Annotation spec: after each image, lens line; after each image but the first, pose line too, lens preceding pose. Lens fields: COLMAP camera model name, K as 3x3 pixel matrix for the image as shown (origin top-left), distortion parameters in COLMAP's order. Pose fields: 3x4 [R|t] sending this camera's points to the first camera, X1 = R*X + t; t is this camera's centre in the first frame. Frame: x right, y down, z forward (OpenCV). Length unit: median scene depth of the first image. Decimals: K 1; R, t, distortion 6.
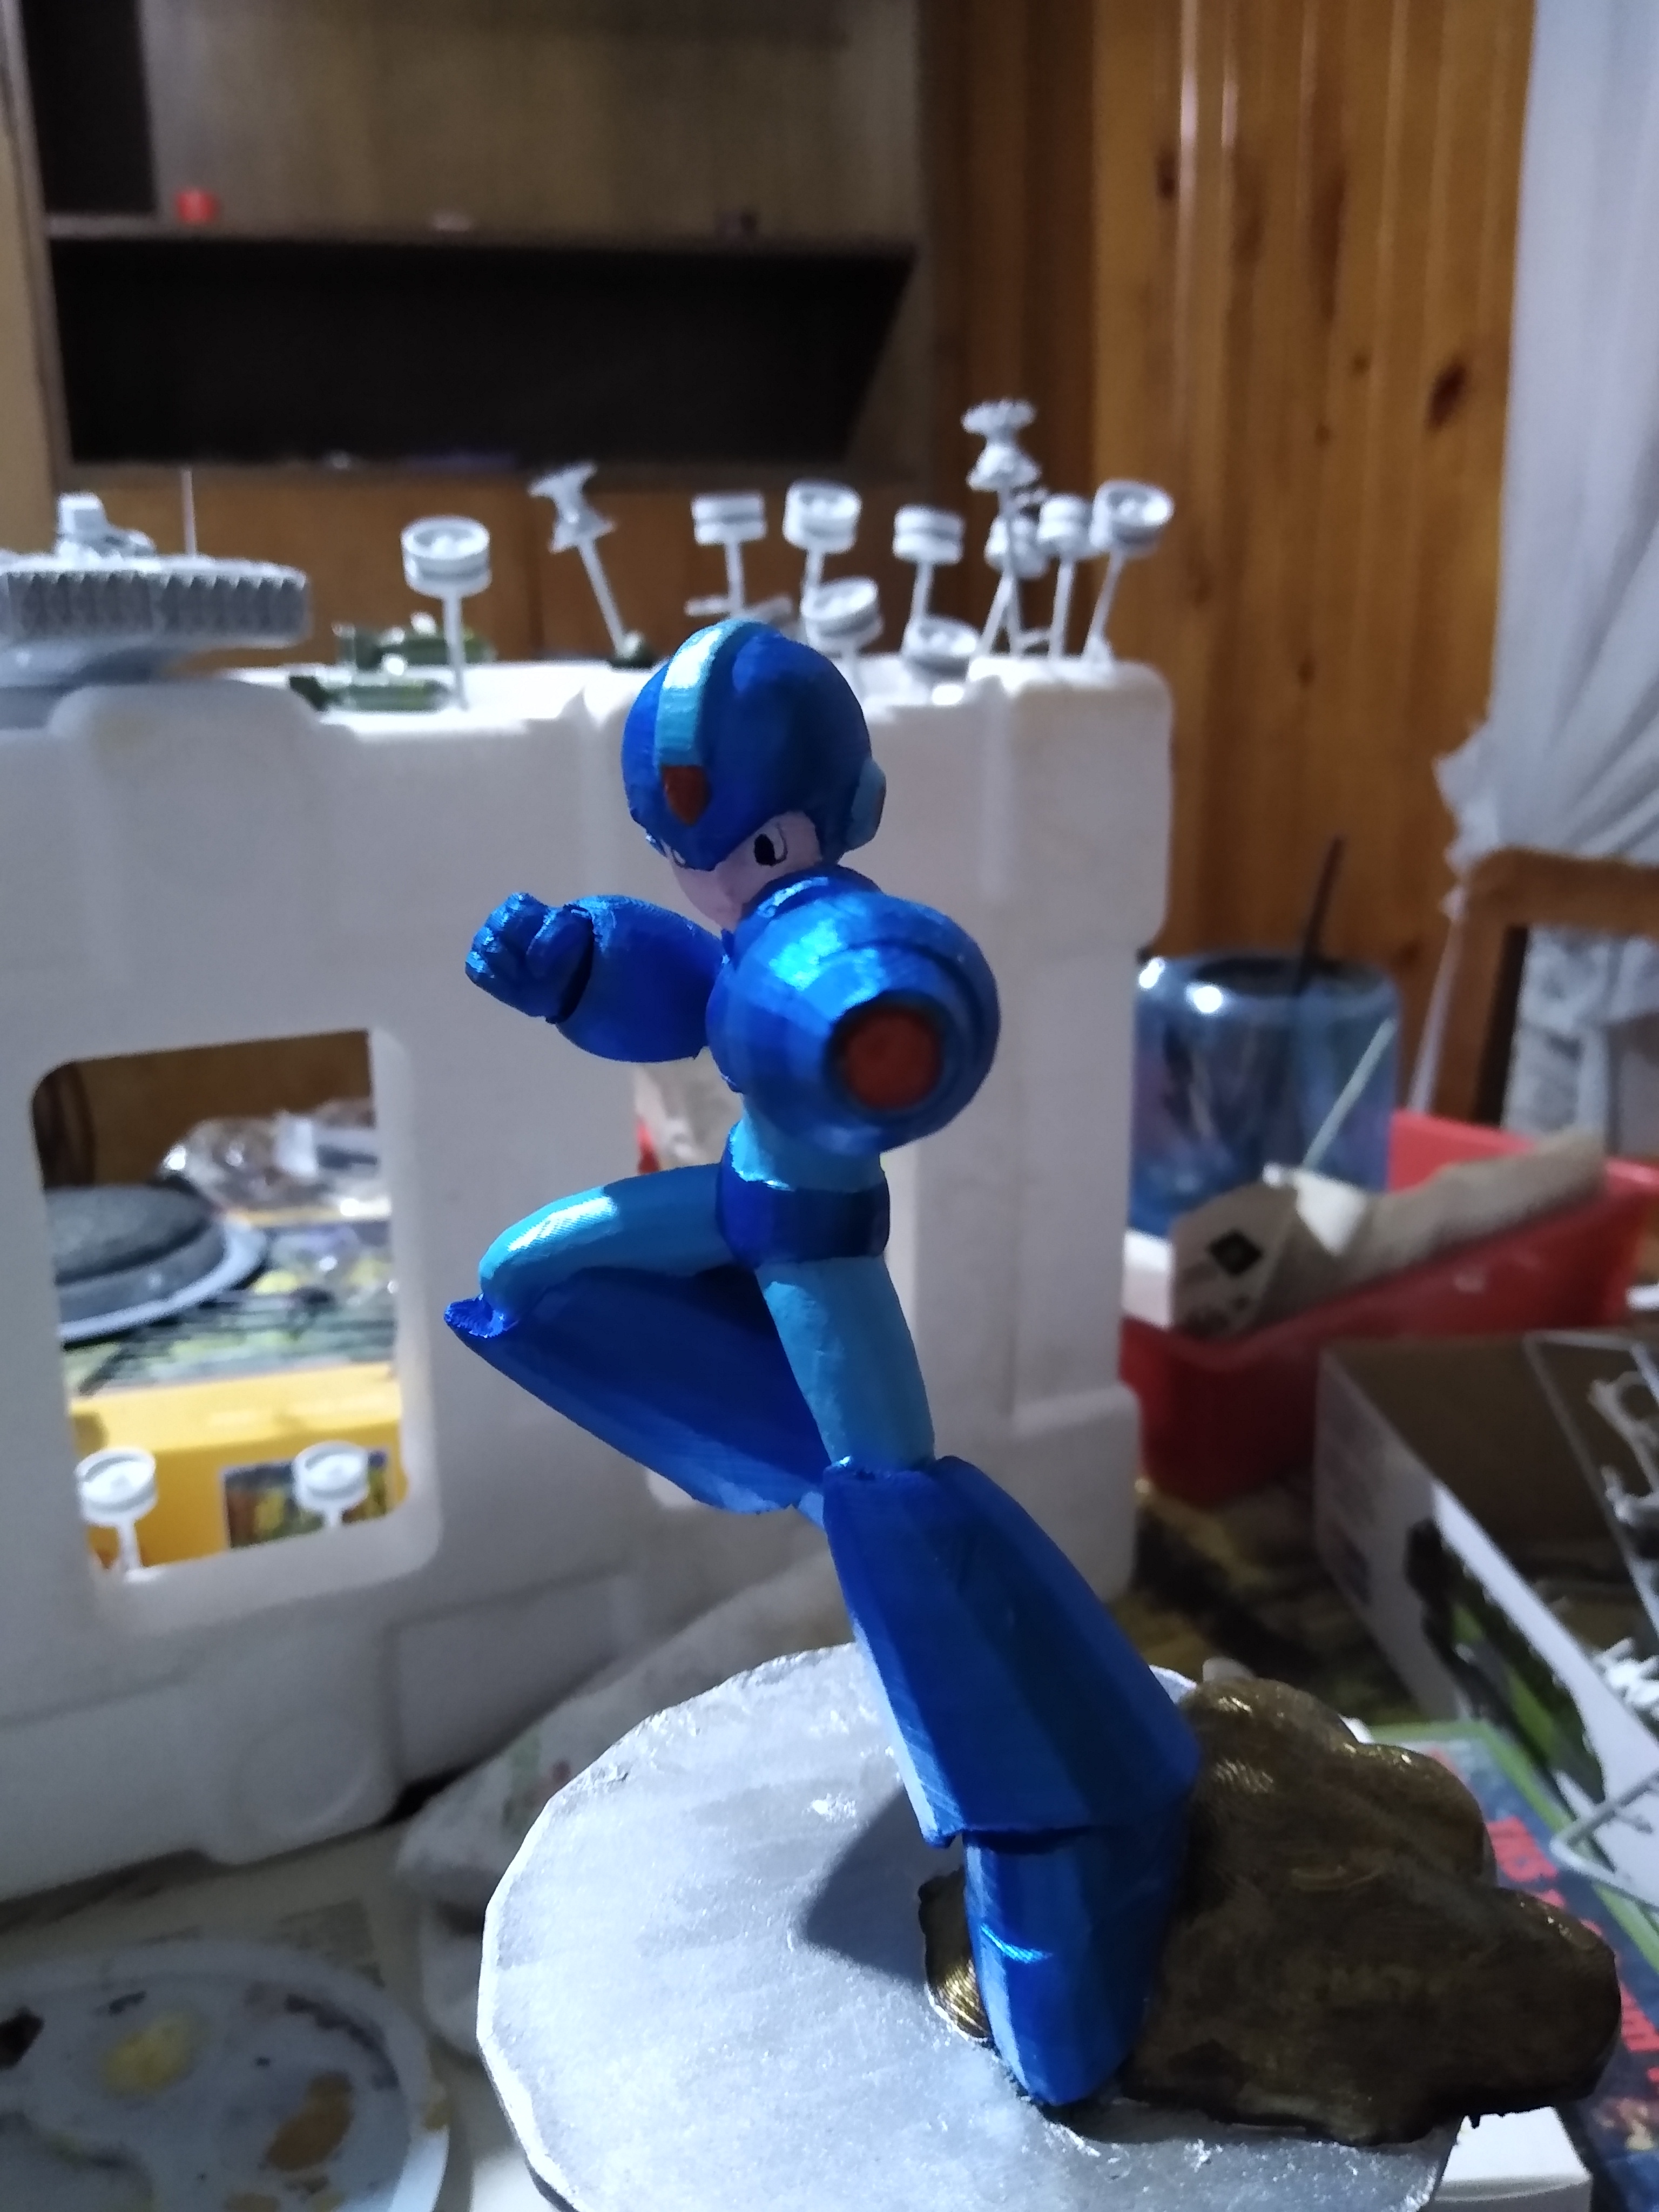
lens RADIAL K [[1780.6, 0, 859.3], [0, 1780.6, 1105.9], [0, 0, 1]] dist [0.079393, -0.155532]
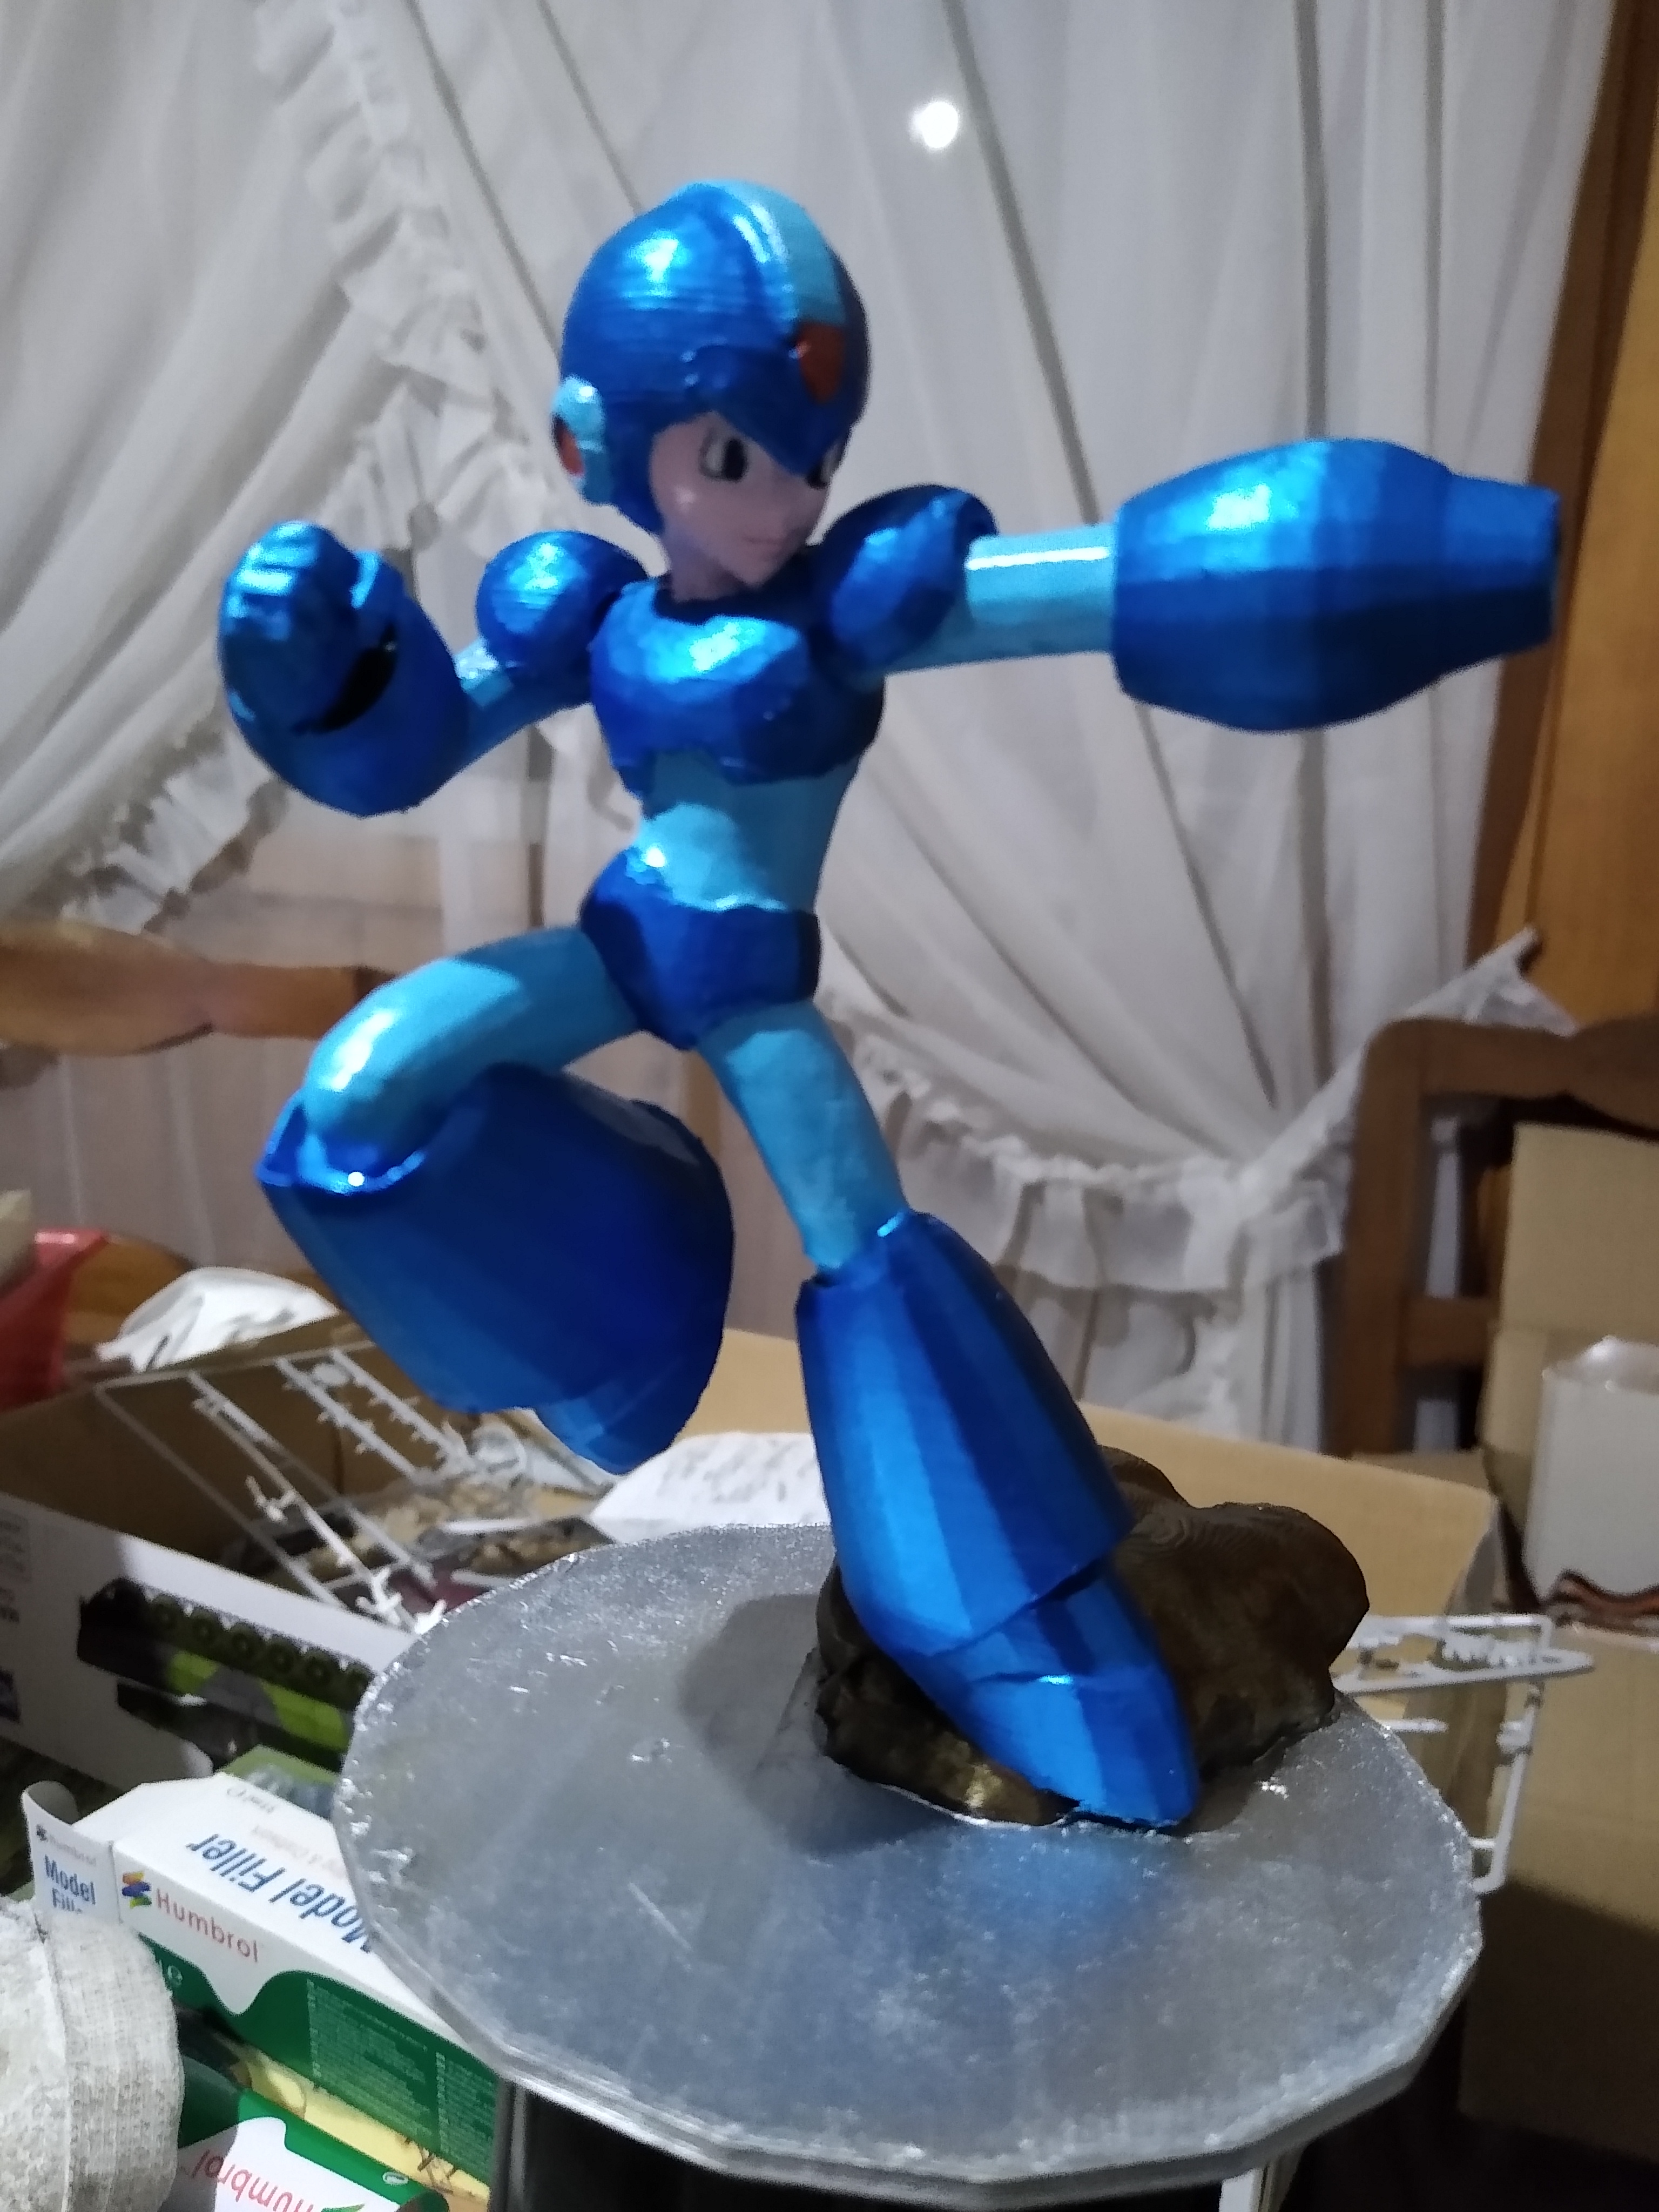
lens RADIAL K [[1761.3, 0, 829.5], [0, 1761.3, 1106.0], [0, 0, 1]] dist [0.077361, -0.142498]
pose [[0.549101, -0.099538, 0.829808, -0.229314], [0.160232, 0.987002, 0.012366, 0.041567], [-0.820253, 0.126171, 0.557913, 0.175276]]
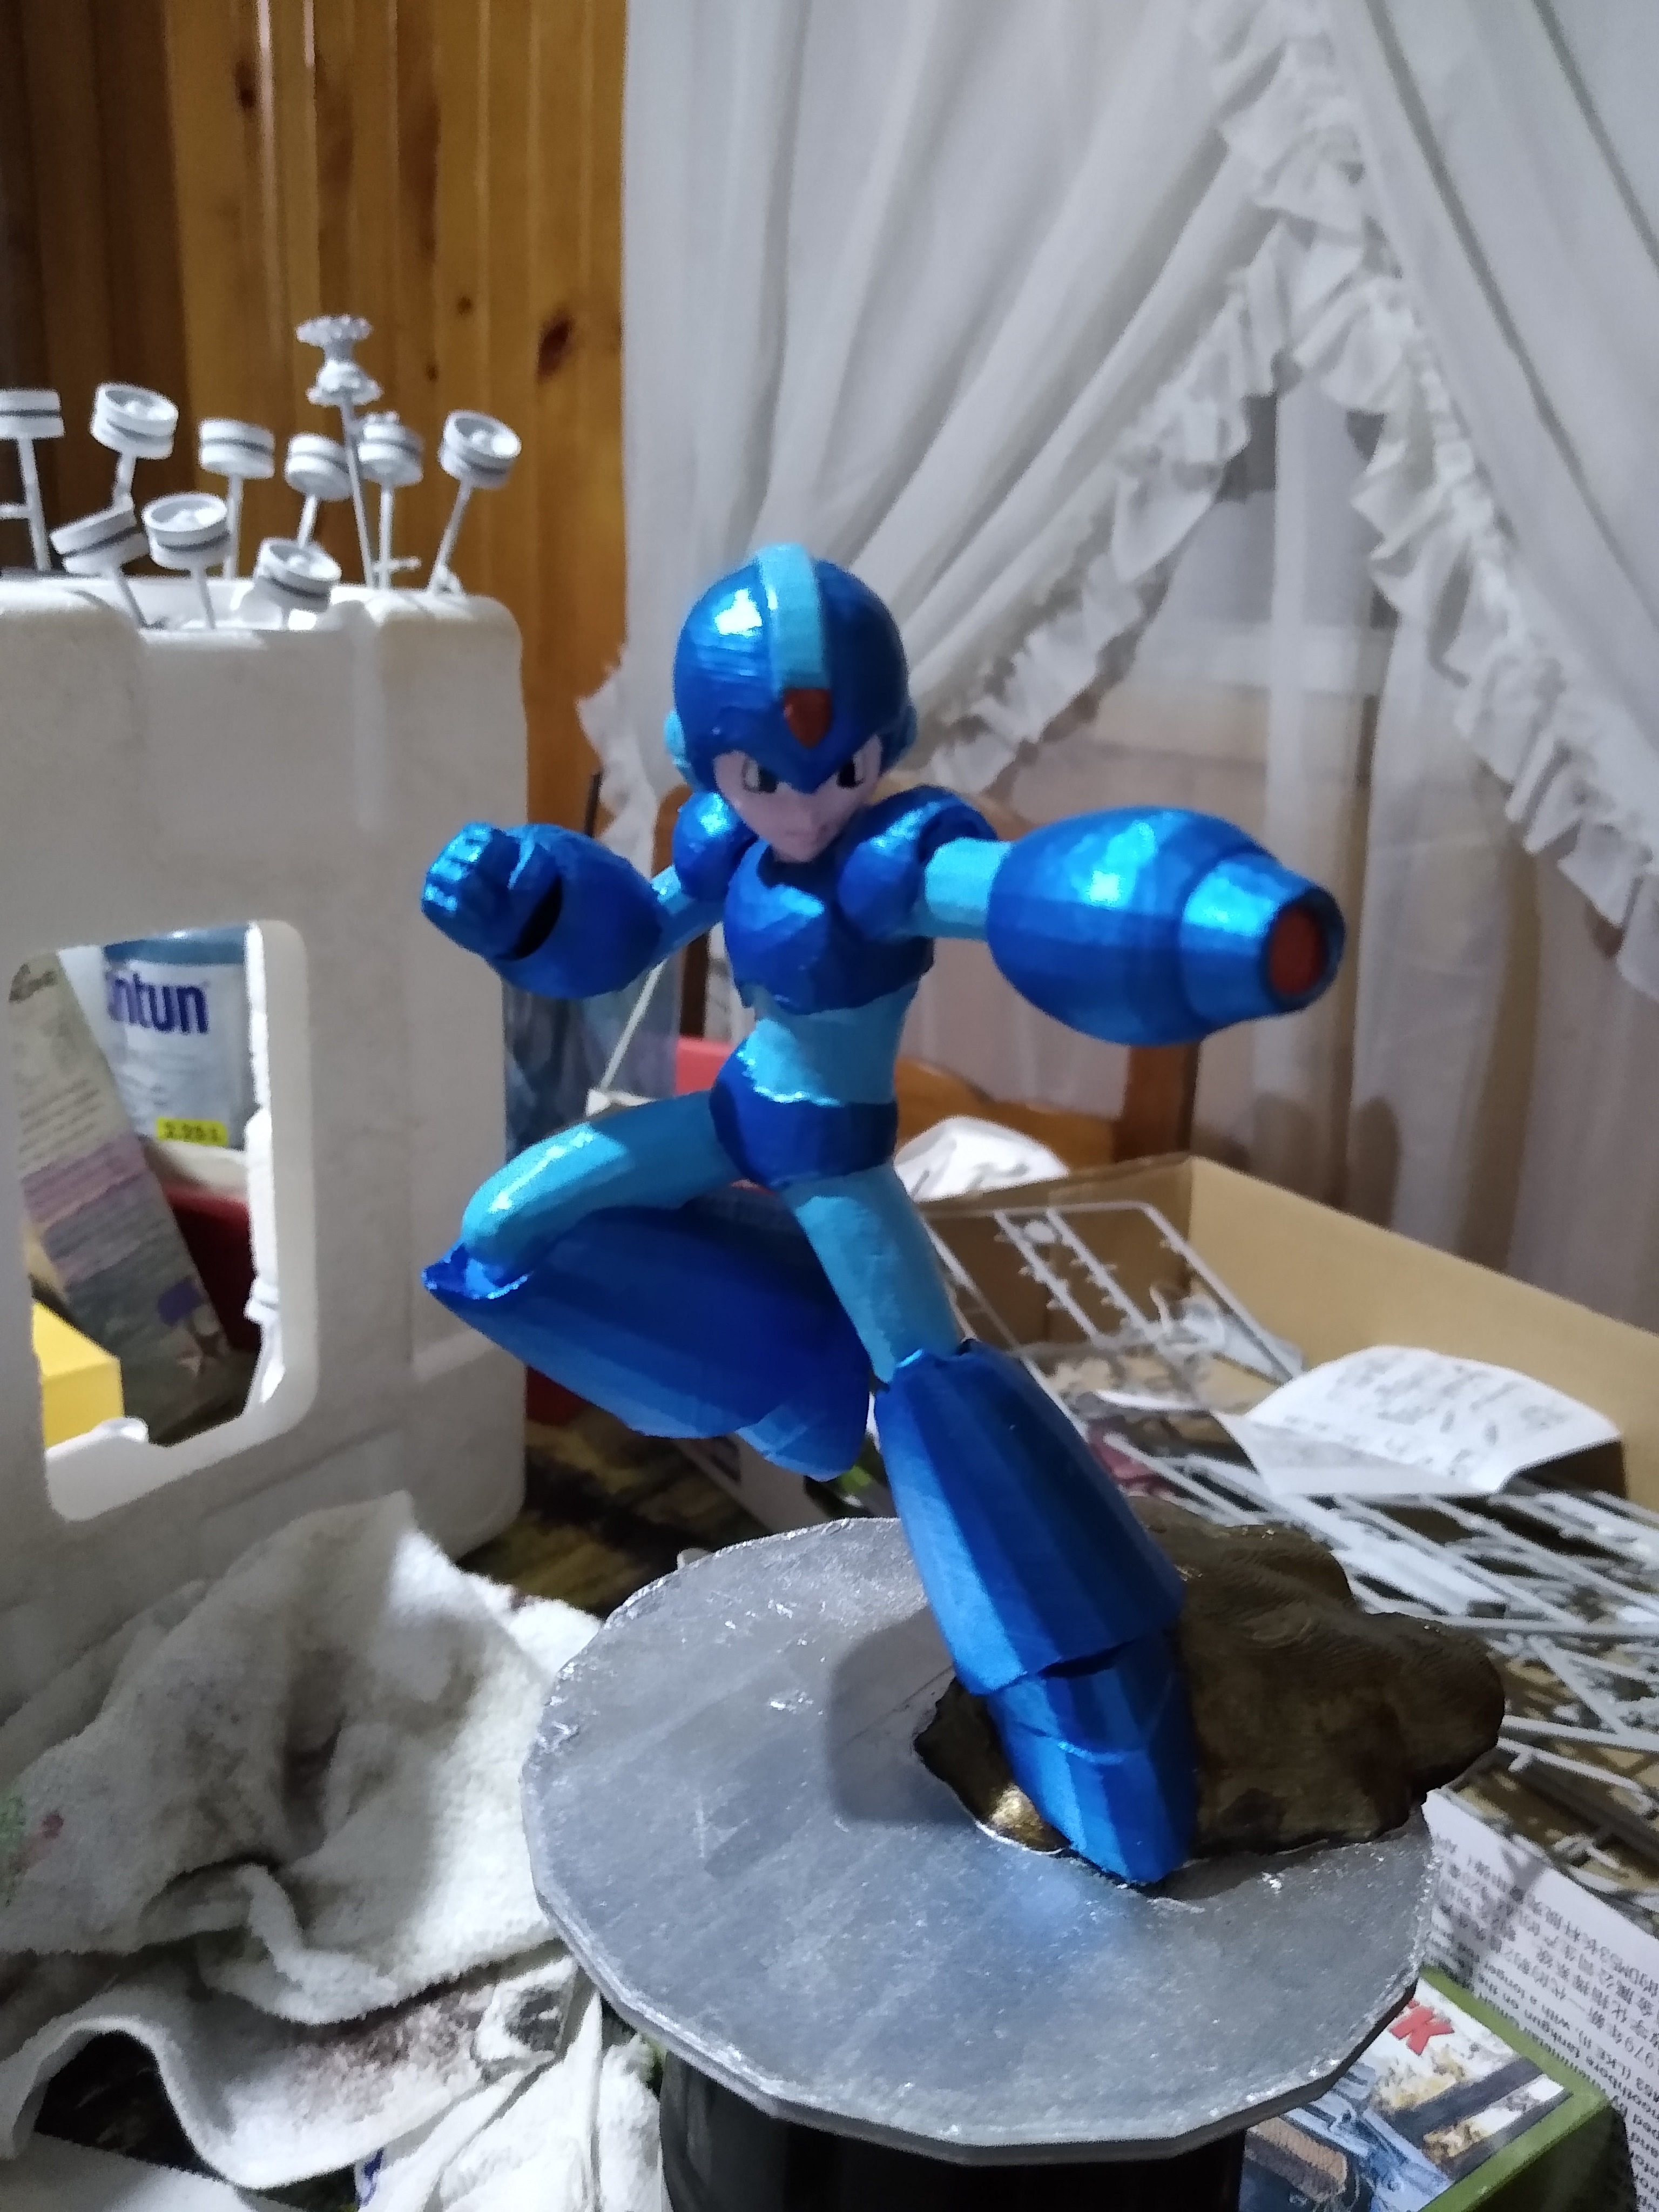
lens RADIAL K [[1761.3, 0, 829.5], [0, 1761.3, 1106.0], [0, 0, 1]] dist [0.077361, -0.142498]
pose [[0.881623, -0.095210, 0.462251, -0.166442], [0.078876, 0.995389, 0.054584, -0.002836], [-0.465317, -0.011662, 0.885067, 0.032490]]
